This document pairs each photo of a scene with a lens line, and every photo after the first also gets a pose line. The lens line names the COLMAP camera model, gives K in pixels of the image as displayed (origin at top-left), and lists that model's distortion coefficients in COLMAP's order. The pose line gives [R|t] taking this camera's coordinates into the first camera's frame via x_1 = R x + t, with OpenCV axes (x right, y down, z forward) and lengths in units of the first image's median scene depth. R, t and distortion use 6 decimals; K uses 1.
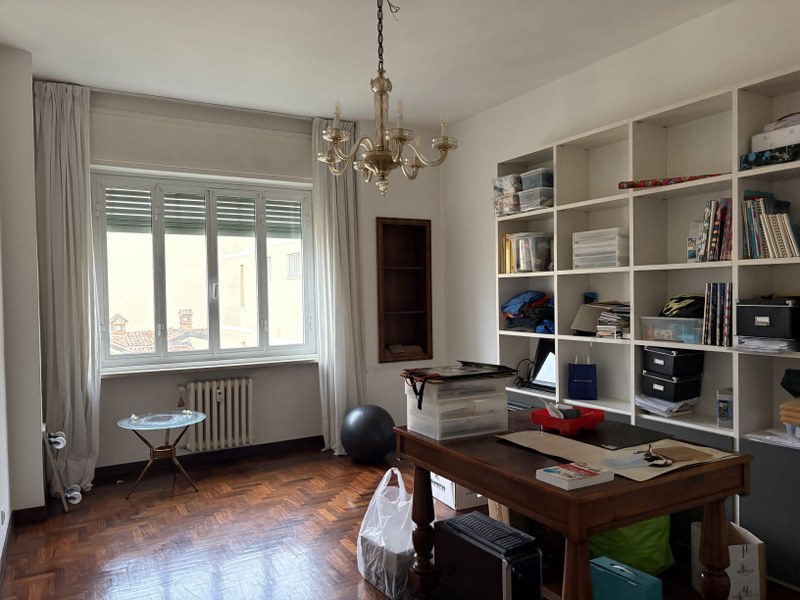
lens RADIAL K [[607.9, 0, 399.0], [0, 607.9, 300.4], [0, 0, 1]] dist [0.016387, 0.009183]
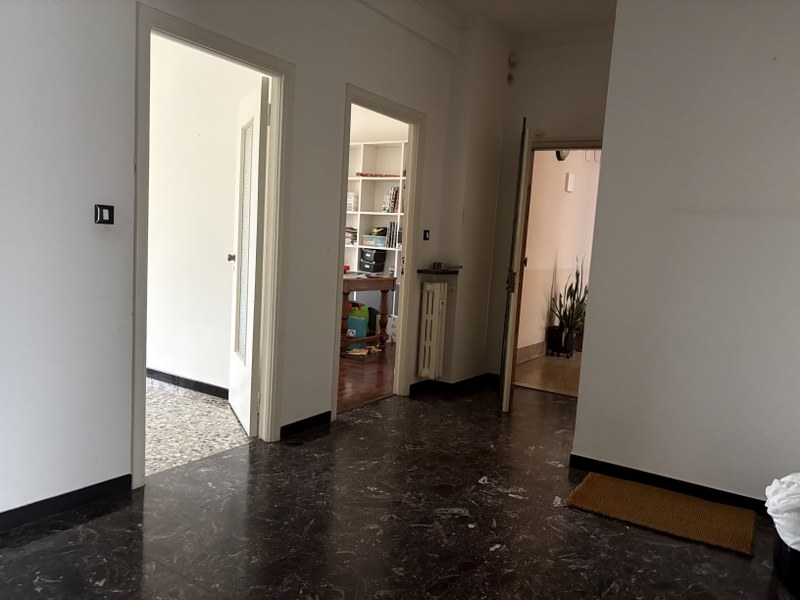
lens RADIAL K [[607.9, 0, 400.0], [0, 607.9, 302.2], [0, 0, 1]] dist [0.016387, 0.009183]
pose [[0.888818, 0.016625, 0.457958, -0.476634], [-0.065144, 0.993777, 0.090357, 0.059286], [-0.453606, -0.110144, 0.884370, -1.021510]]
